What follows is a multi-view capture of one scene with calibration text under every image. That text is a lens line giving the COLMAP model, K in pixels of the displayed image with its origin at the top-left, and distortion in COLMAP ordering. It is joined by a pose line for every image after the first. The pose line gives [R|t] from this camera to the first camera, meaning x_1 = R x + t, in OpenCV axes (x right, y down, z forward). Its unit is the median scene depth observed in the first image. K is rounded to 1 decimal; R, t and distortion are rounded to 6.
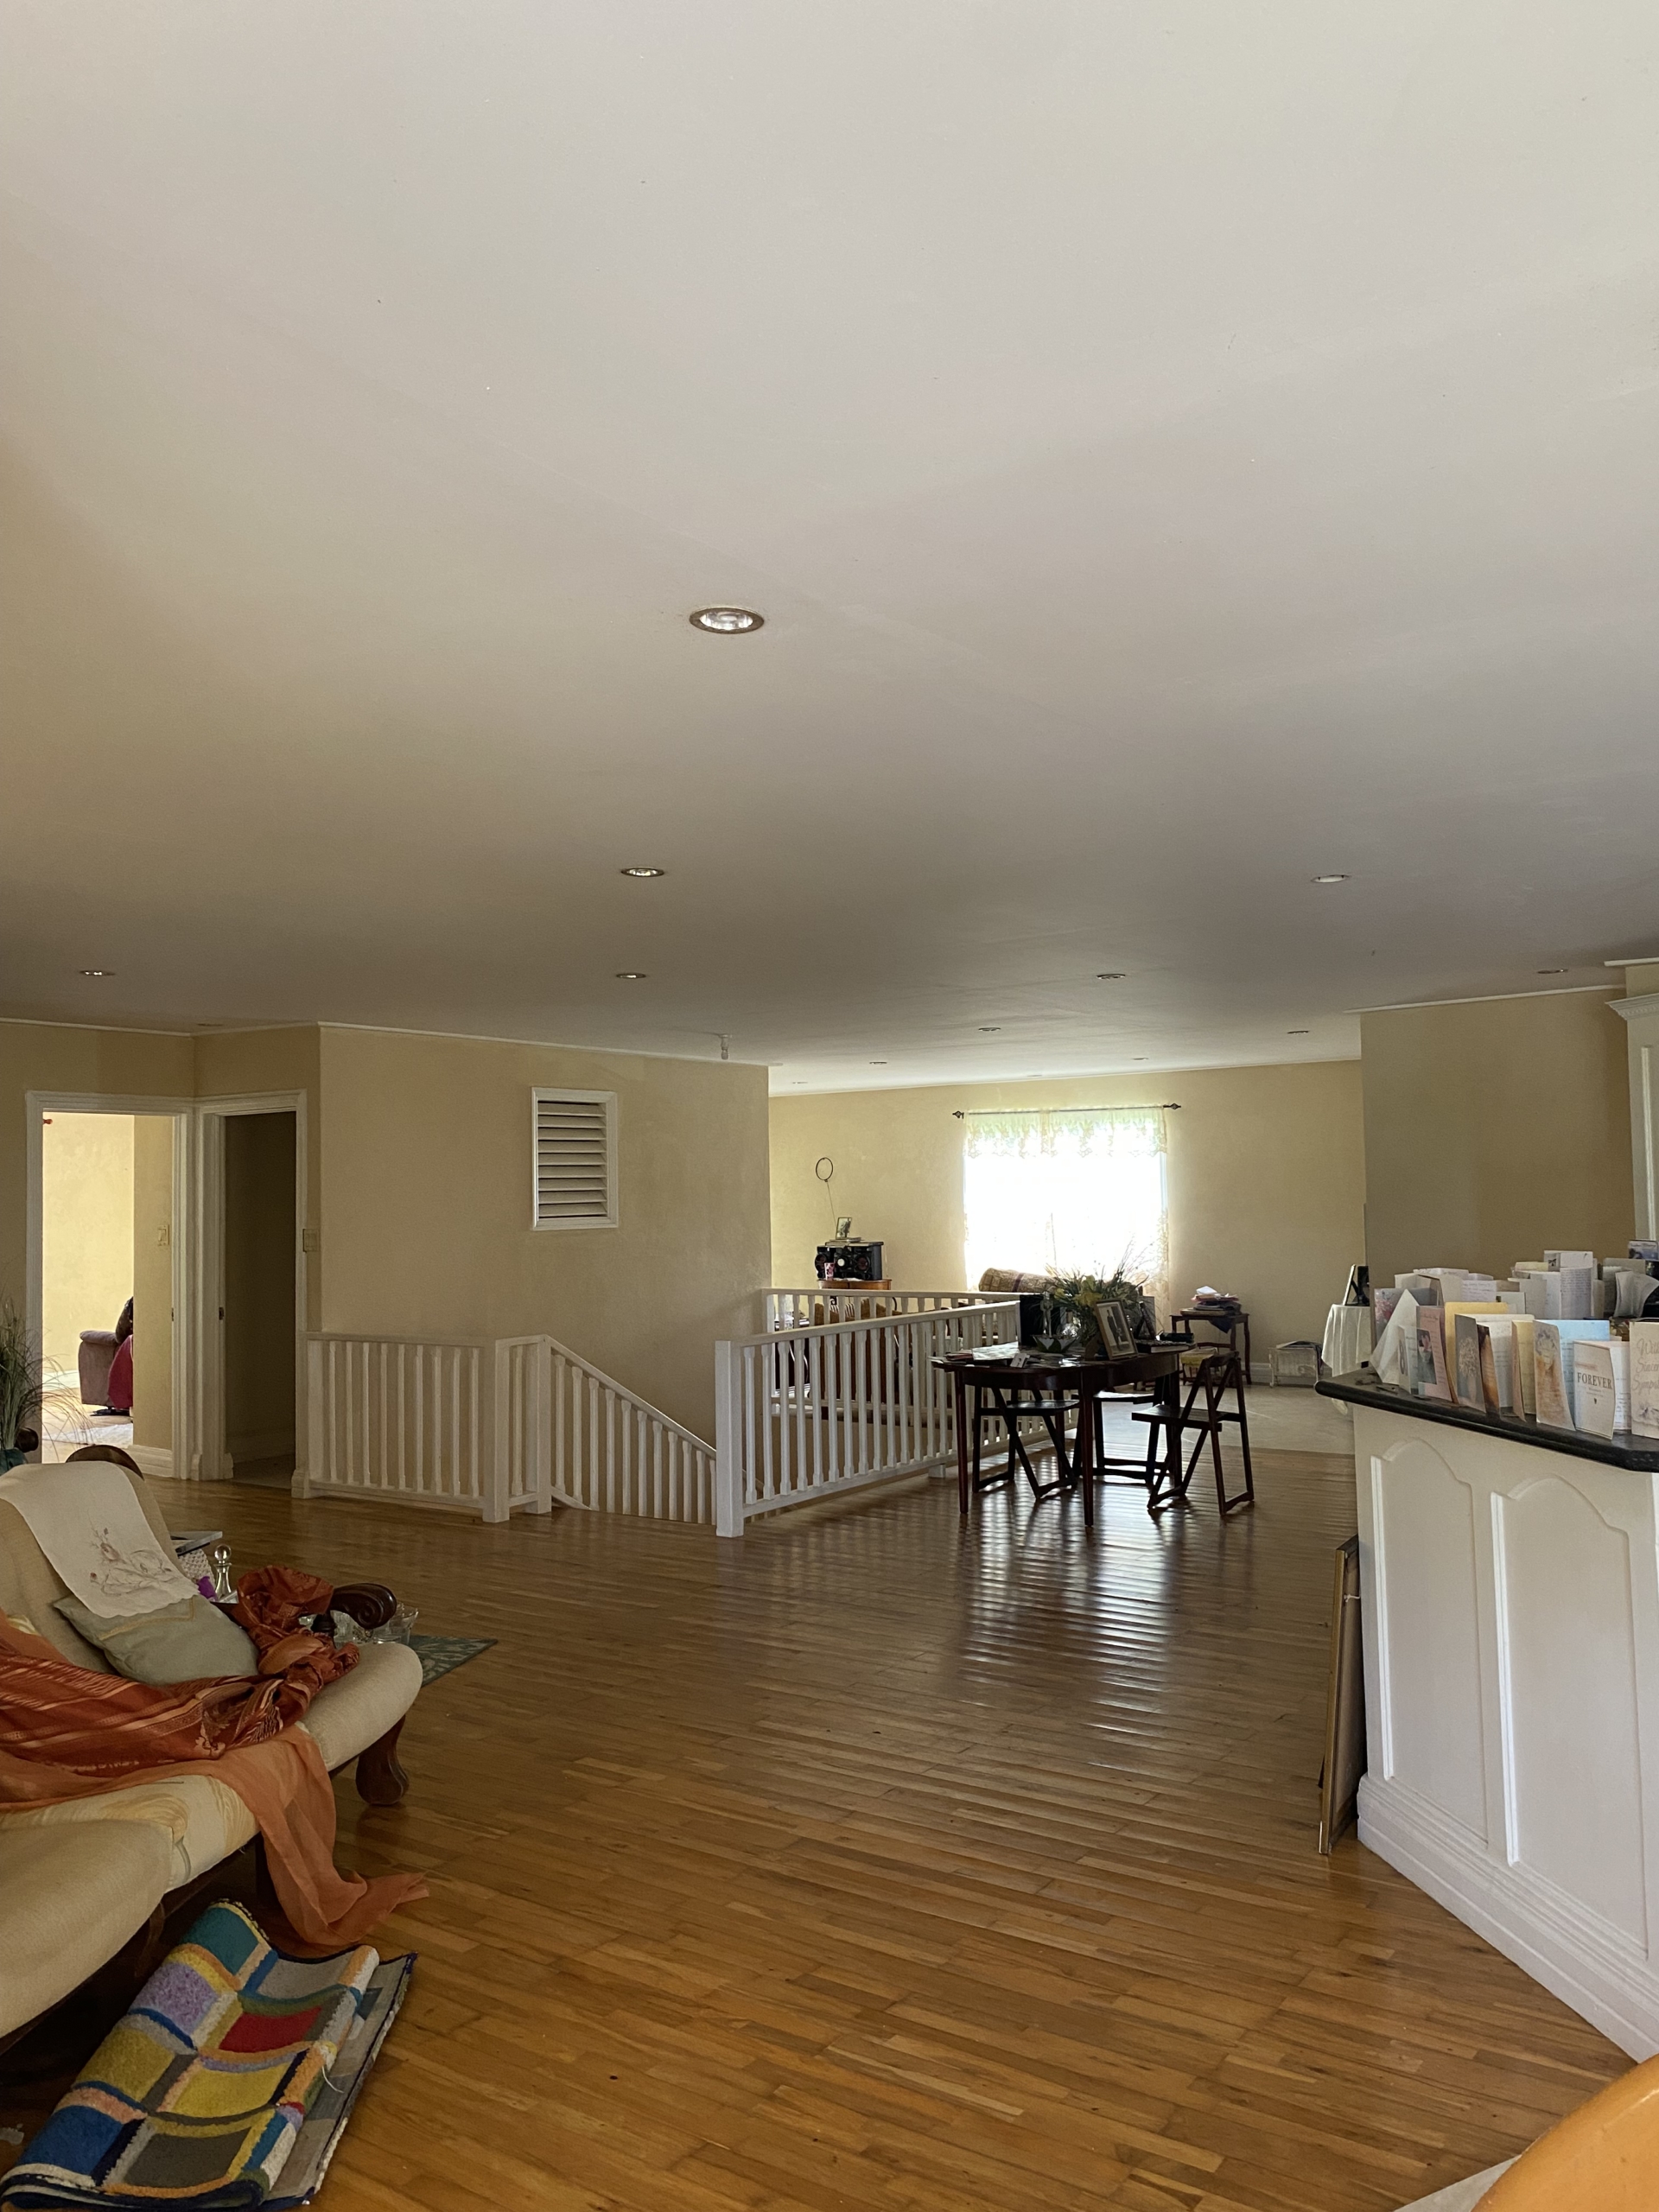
lens RADIAL K [[1700.7, 0, 829.5], [0, 1700.7, 1106.0], [0, 0, 1]] dist [0.088361, 0.010484]
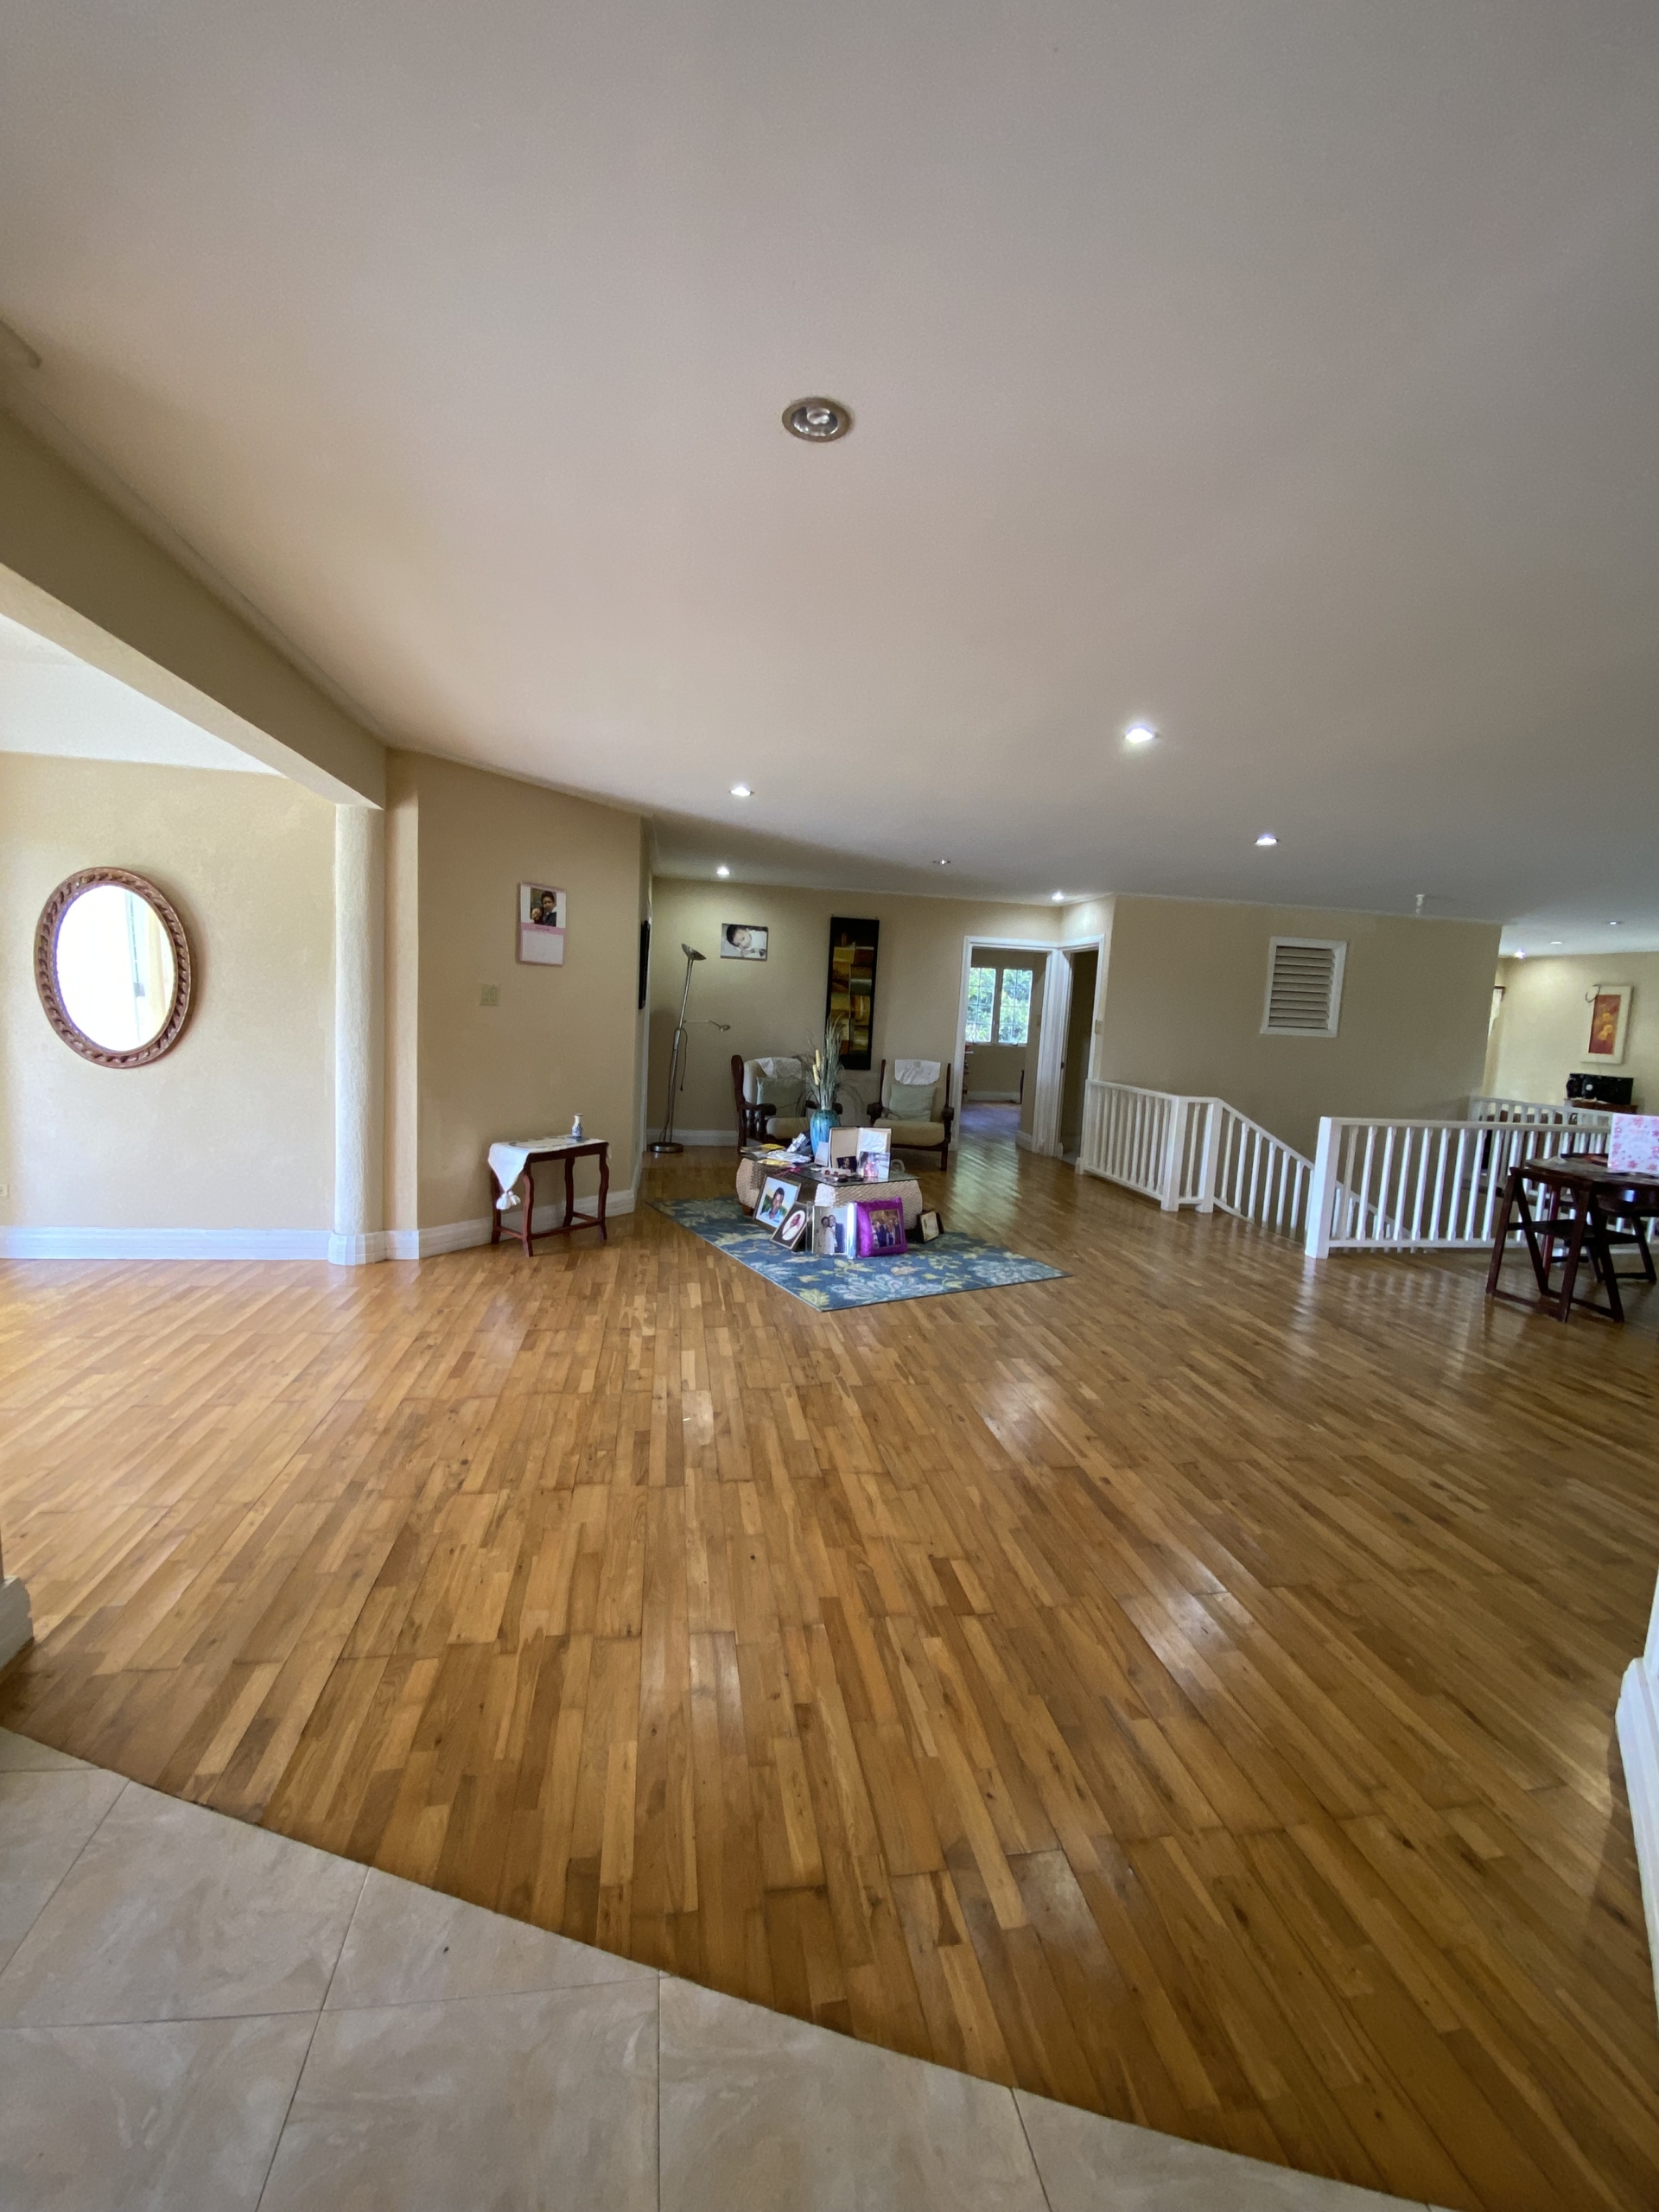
lens RADIAL K [[911.1, 0, 829.5], [0, 911.1, 1106.0], [0, 0, 1]] dist [0.000633, -0.007633]
pose [[0.713308, 0.137461, -0.687238, 0.300913], [-0.035857, 0.986451, 0.160092, 0.056729], [0.699933, -0.089553, 0.708572, 0.434304]]
